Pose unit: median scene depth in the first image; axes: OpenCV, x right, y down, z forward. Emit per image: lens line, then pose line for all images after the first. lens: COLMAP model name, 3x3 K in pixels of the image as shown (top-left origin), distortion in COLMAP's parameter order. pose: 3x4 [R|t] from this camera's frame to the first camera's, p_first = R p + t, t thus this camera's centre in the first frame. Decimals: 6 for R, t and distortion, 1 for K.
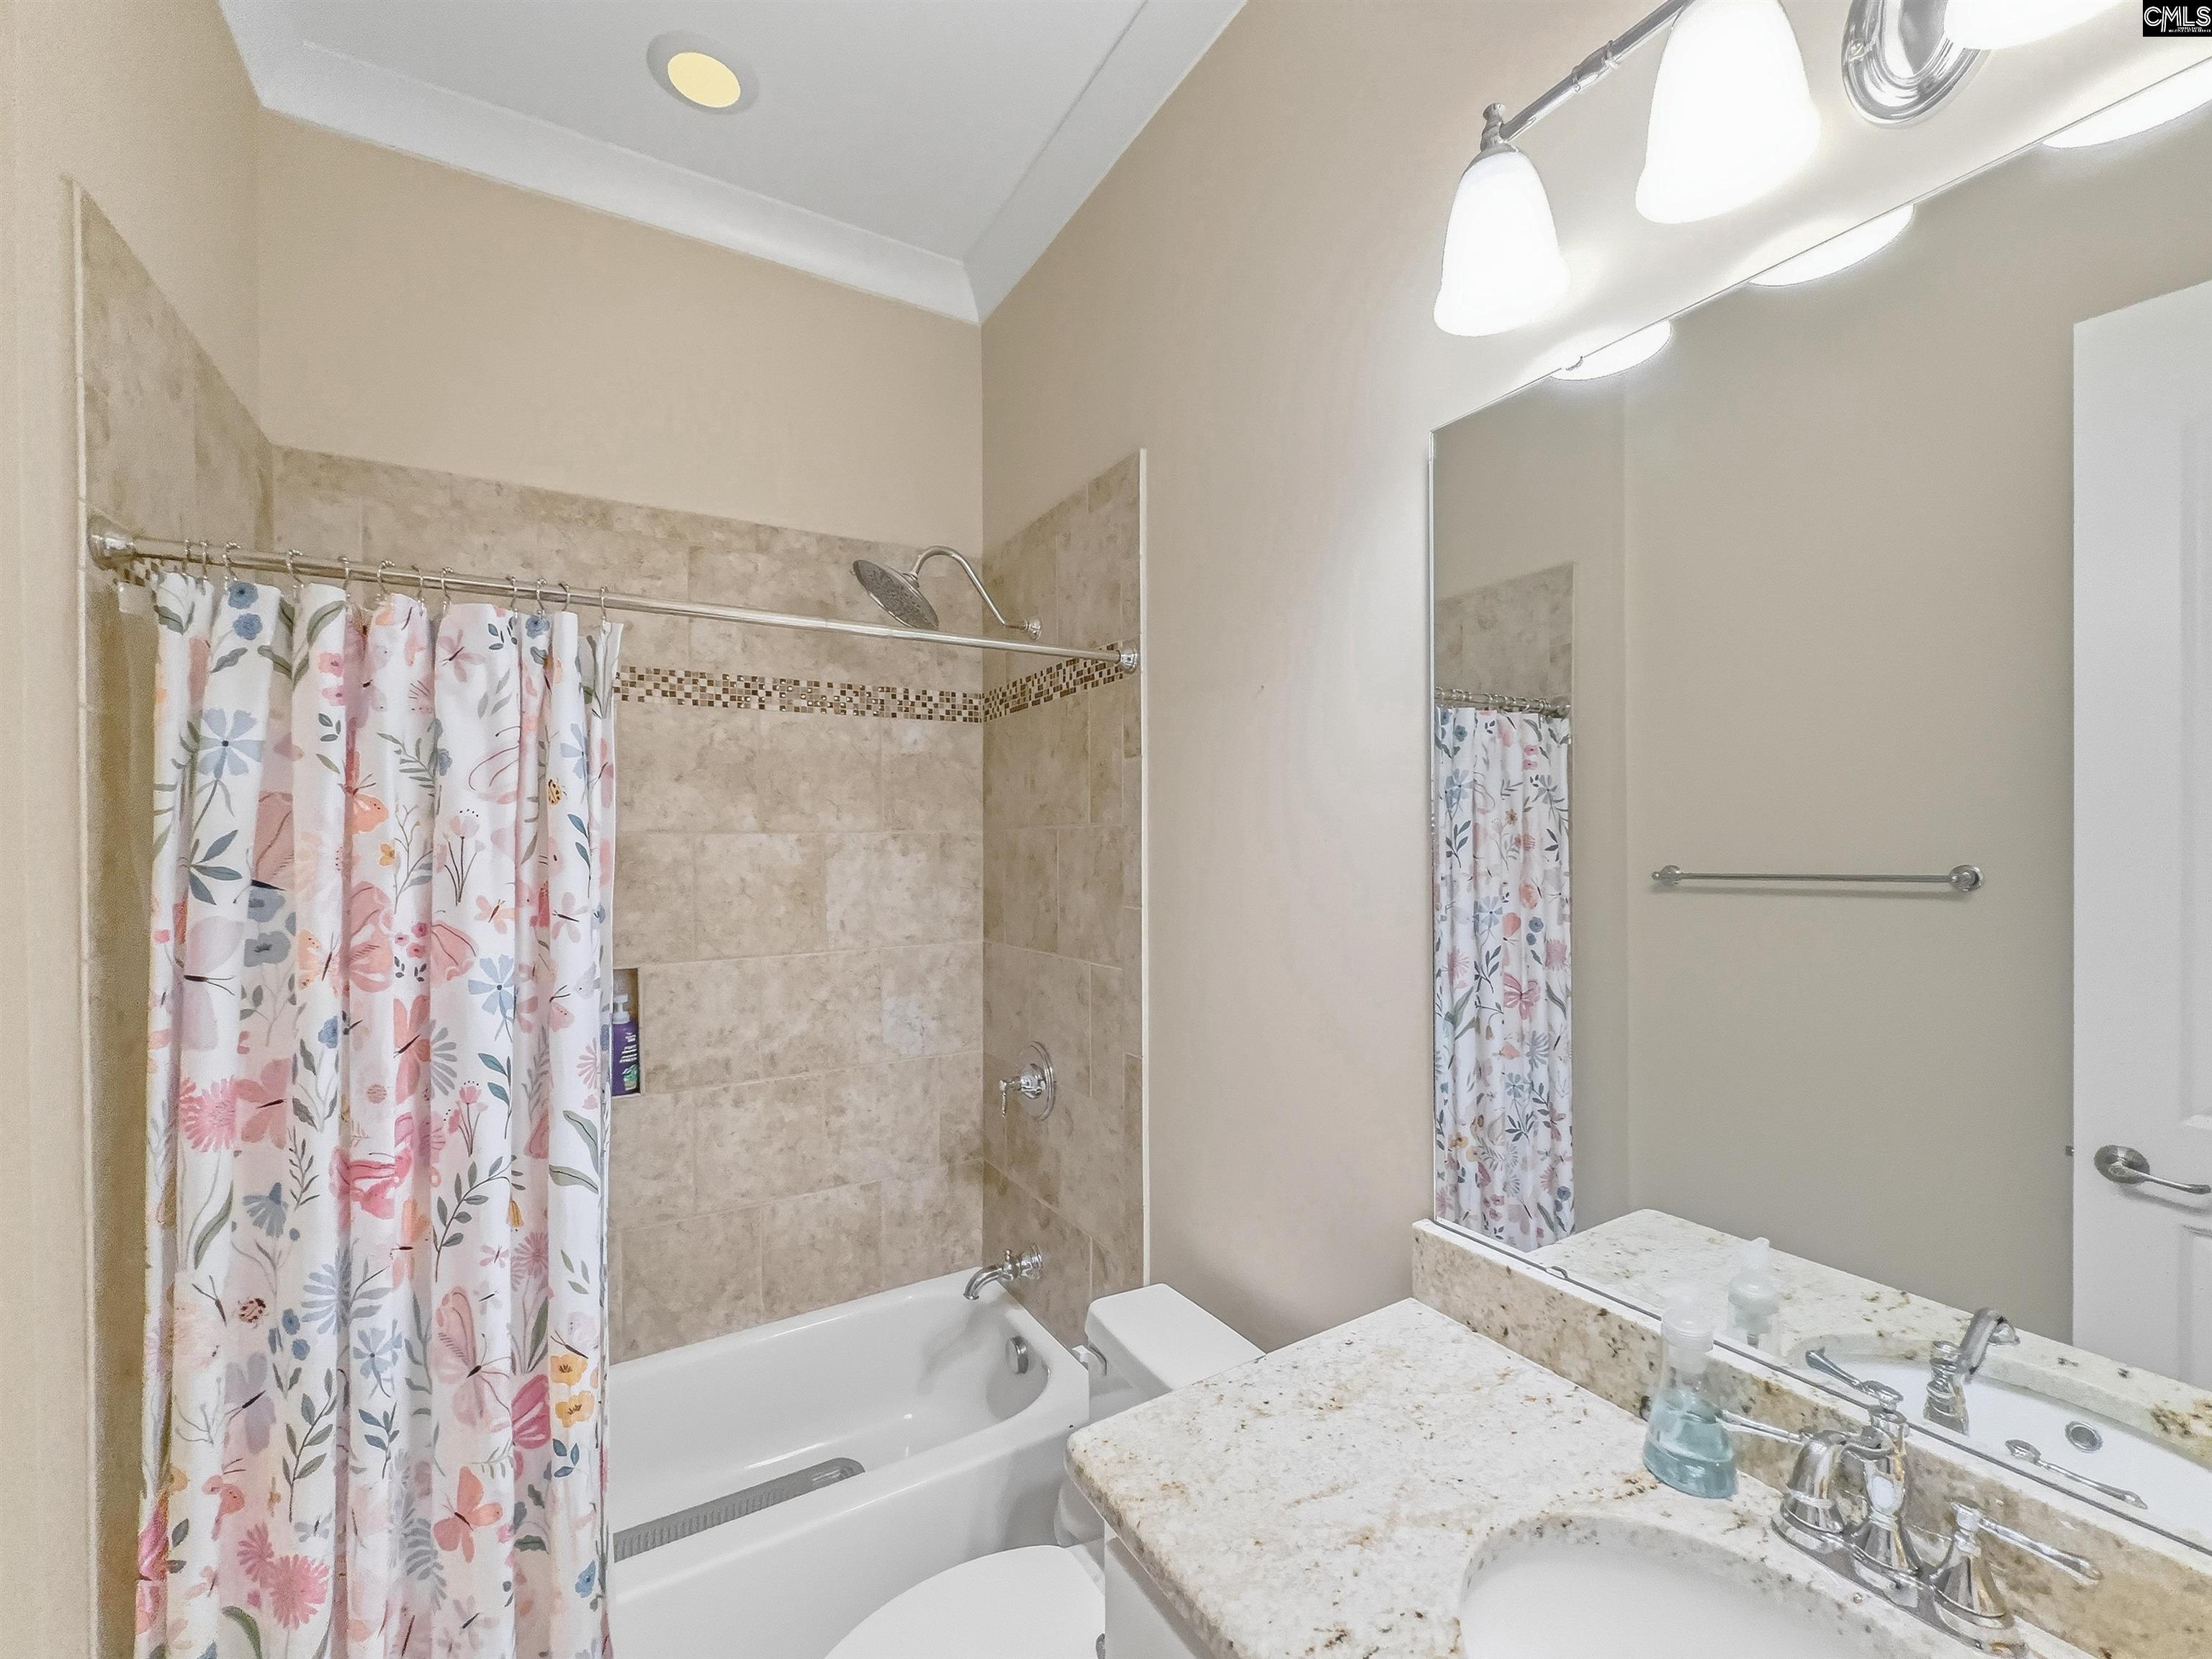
lens RADIAL K [[935.7, 0, 1119.0], [0, 935.7, 837.2], [0, 0, 1]] dist [-0.002180, 0.000154]
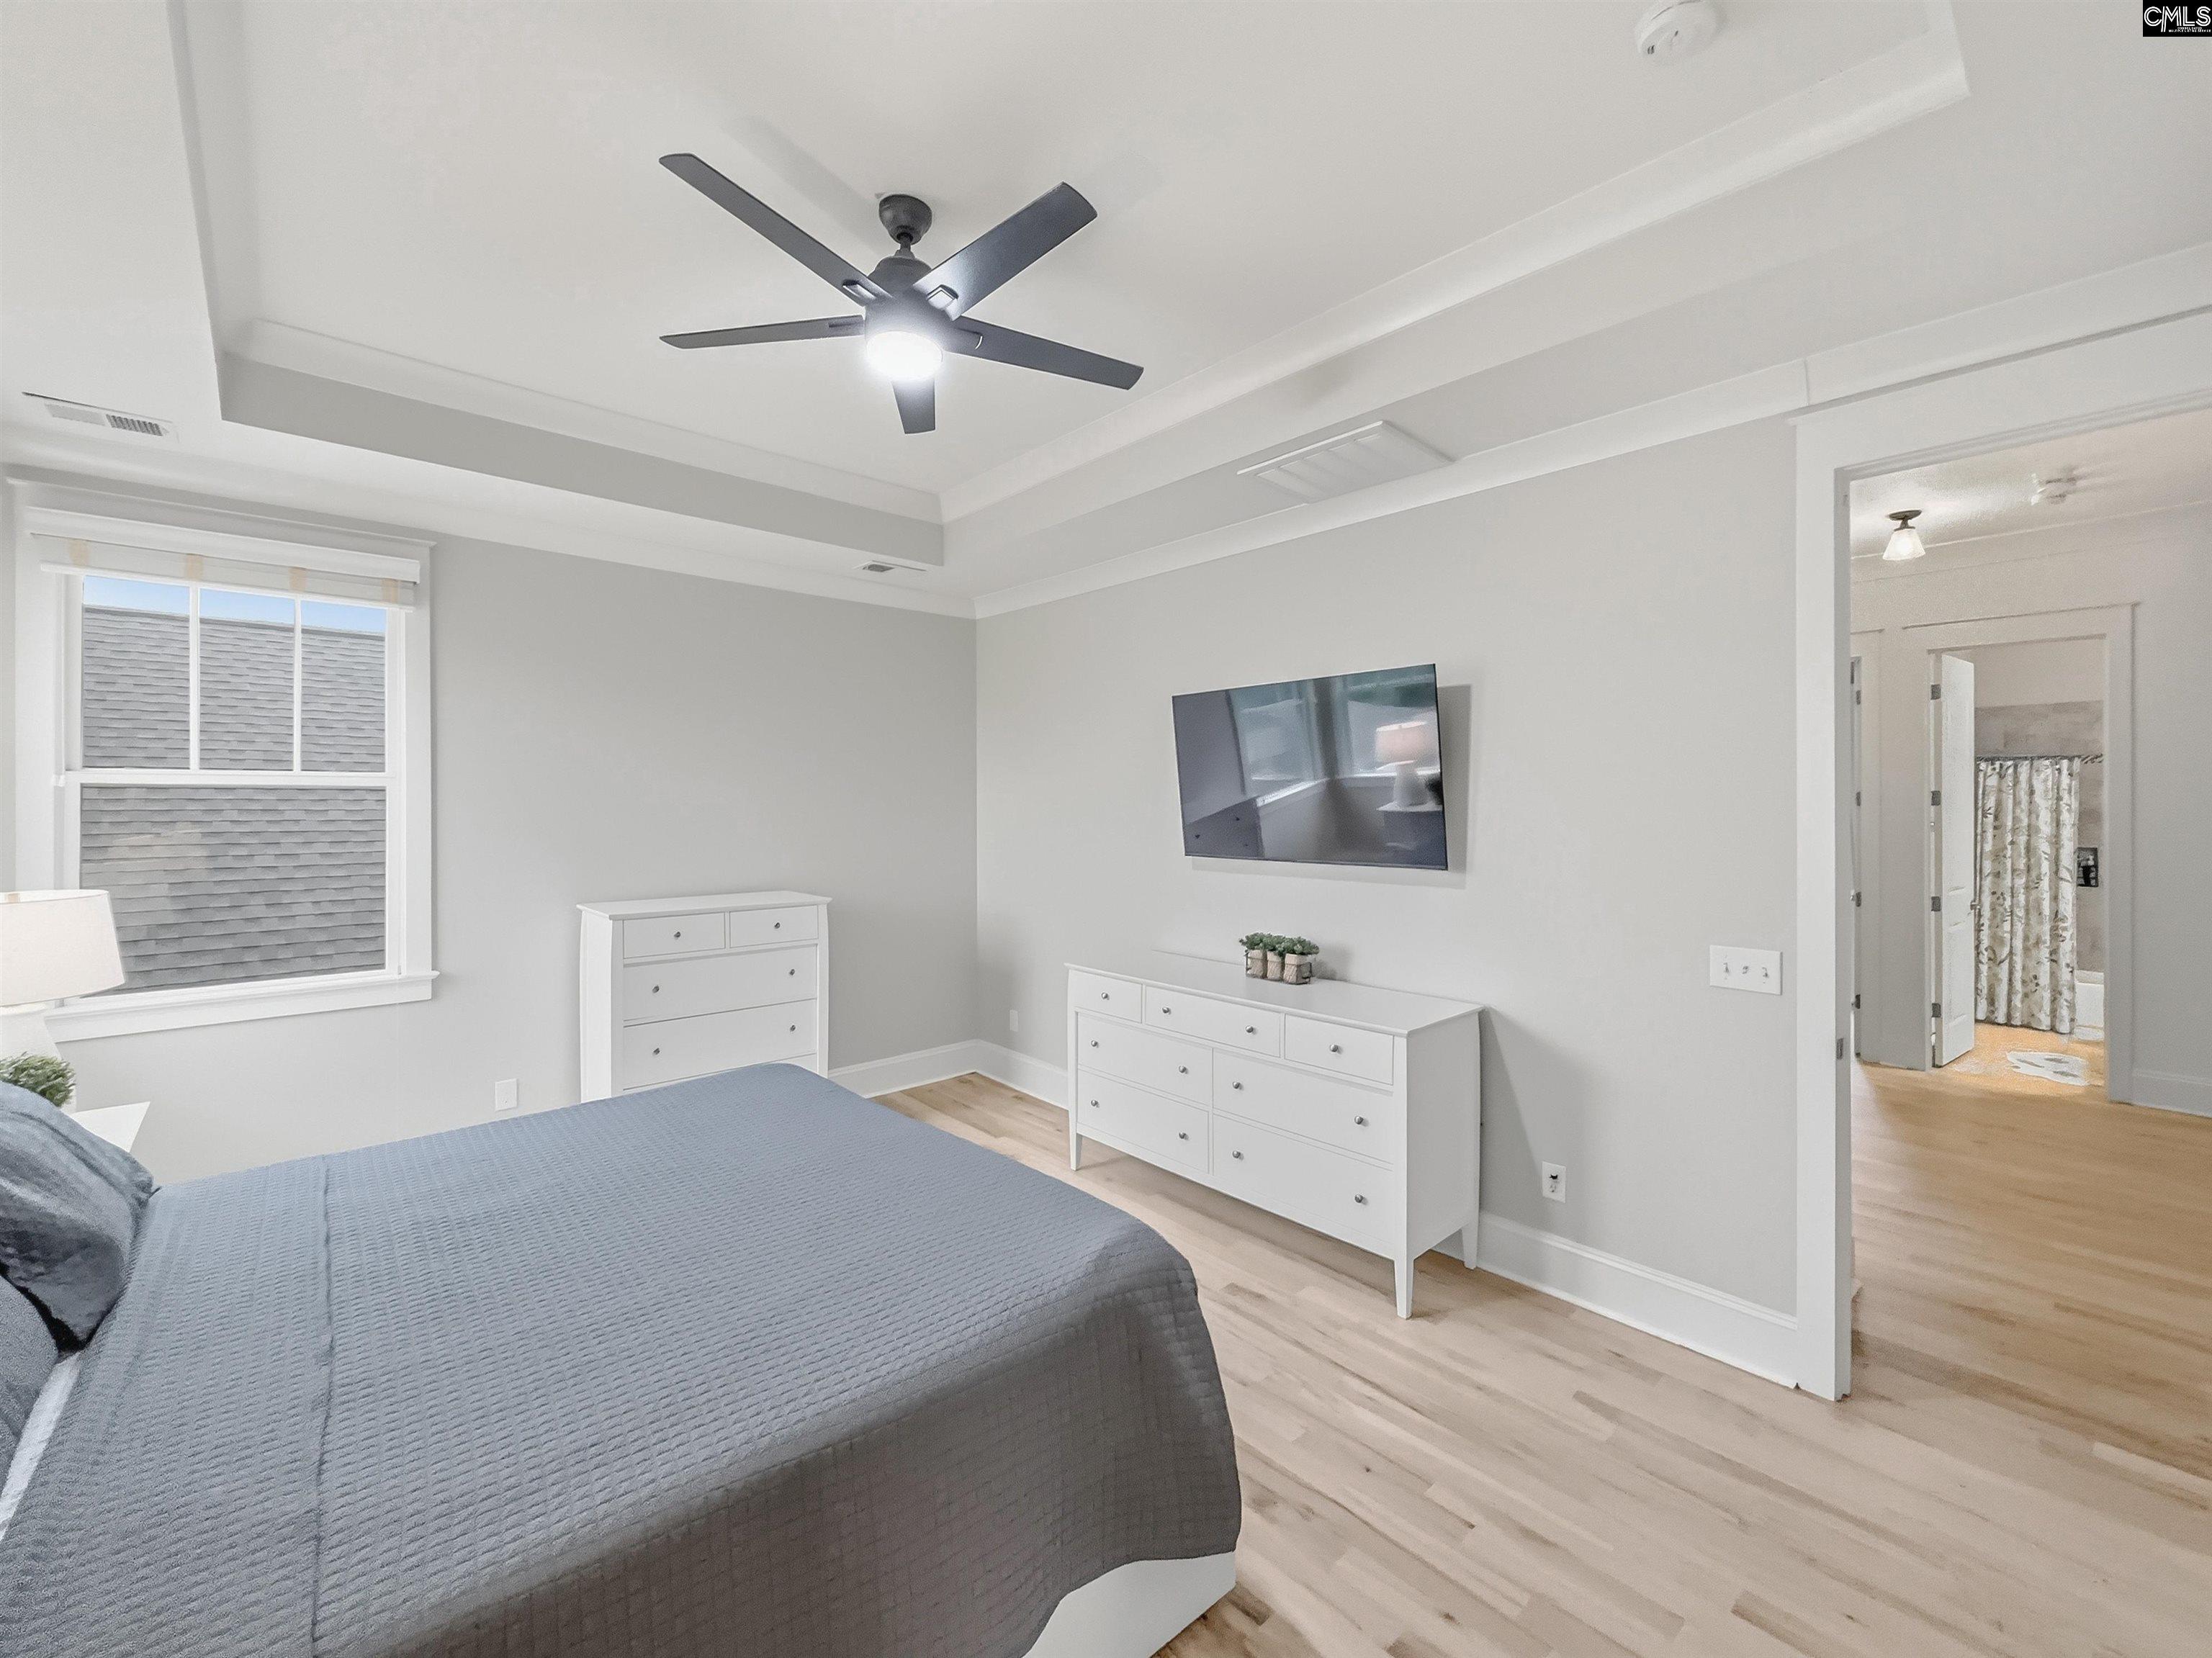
lens RADIAL K [[935.6, 0, 1102.2], [0, 935.6, 812.4], [0, 0, 1]] dist [-0.002180, 0.000154]
pose [[0.208206, 0.013674, -0.977989, 3.270108], [0.007622, 0.999849, 0.015602, -0.094224], [0.978055, -0.010703, 0.208070, -5.141842]]
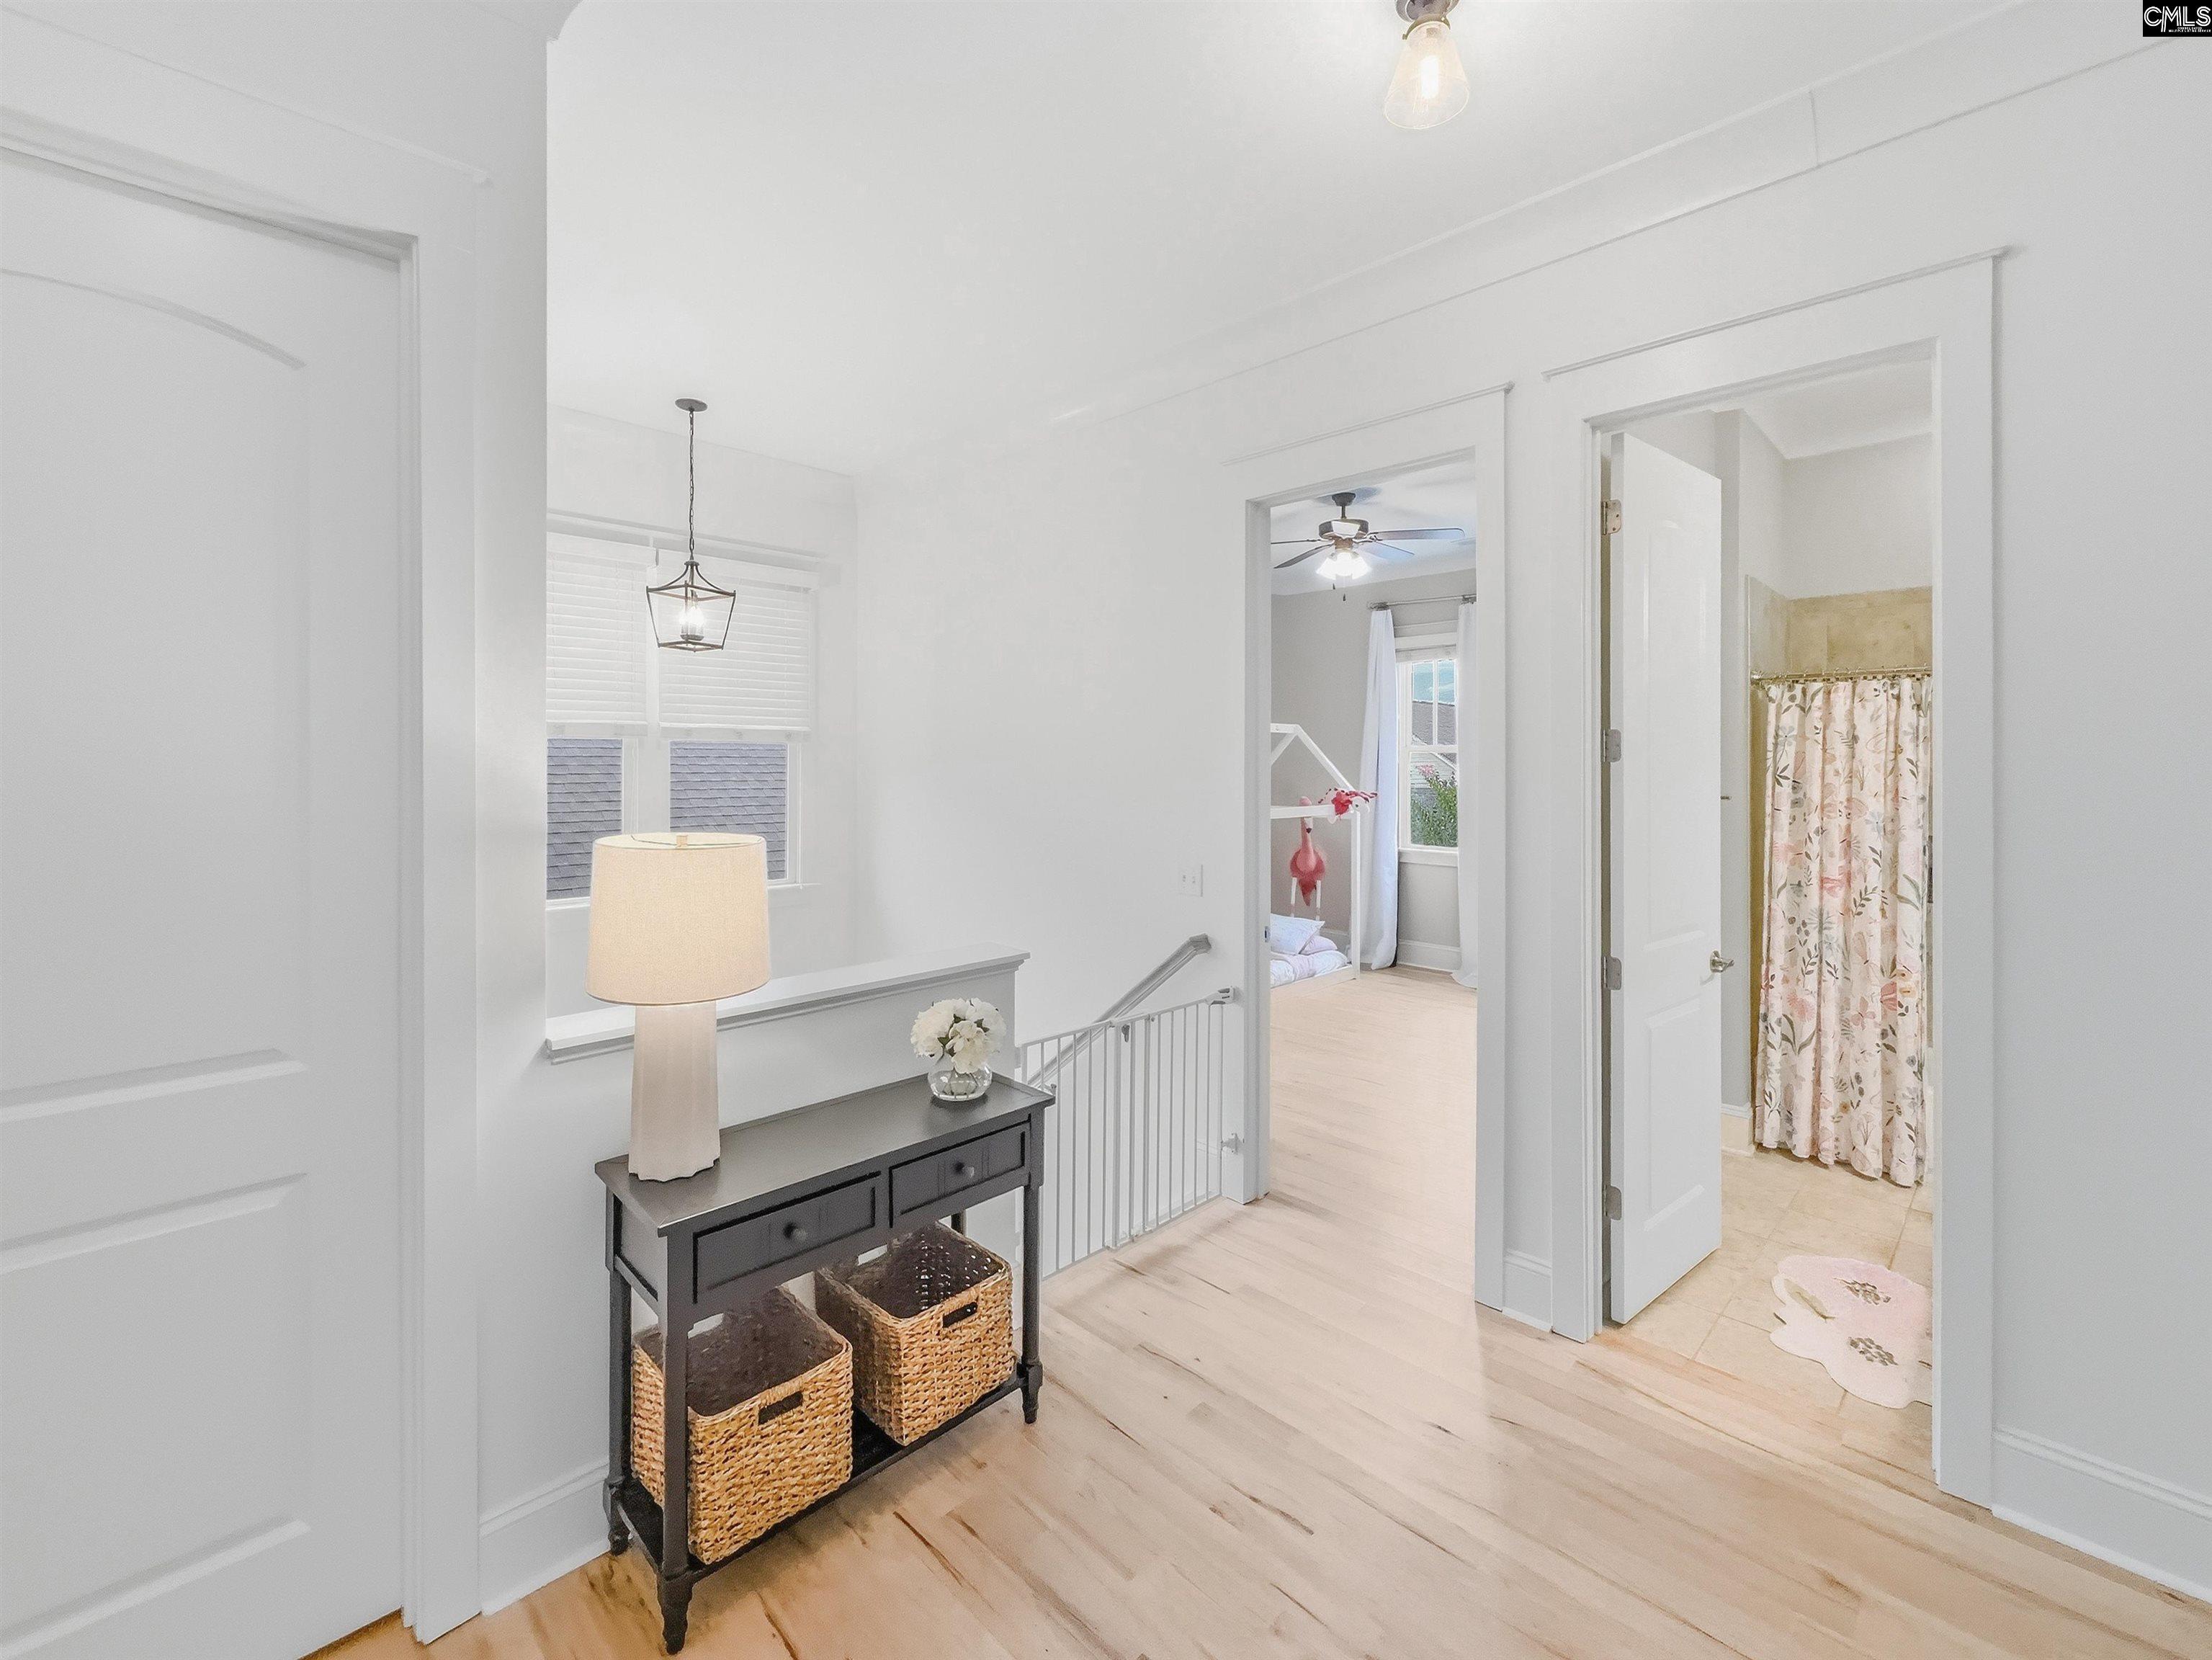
lens RADIAL K [[935.8, 0, 1138.8], [0, 935.8, 766.5], [0, 0, 1]] dist [-0.002180, 0.000154]
pose [[0.259695, 0.011648, -0.965620, 1.440015], [0.001925, 0.999919, 0.012579, -0.041206], [0.965689, -0.005125, 0.259652, -1.823984]]
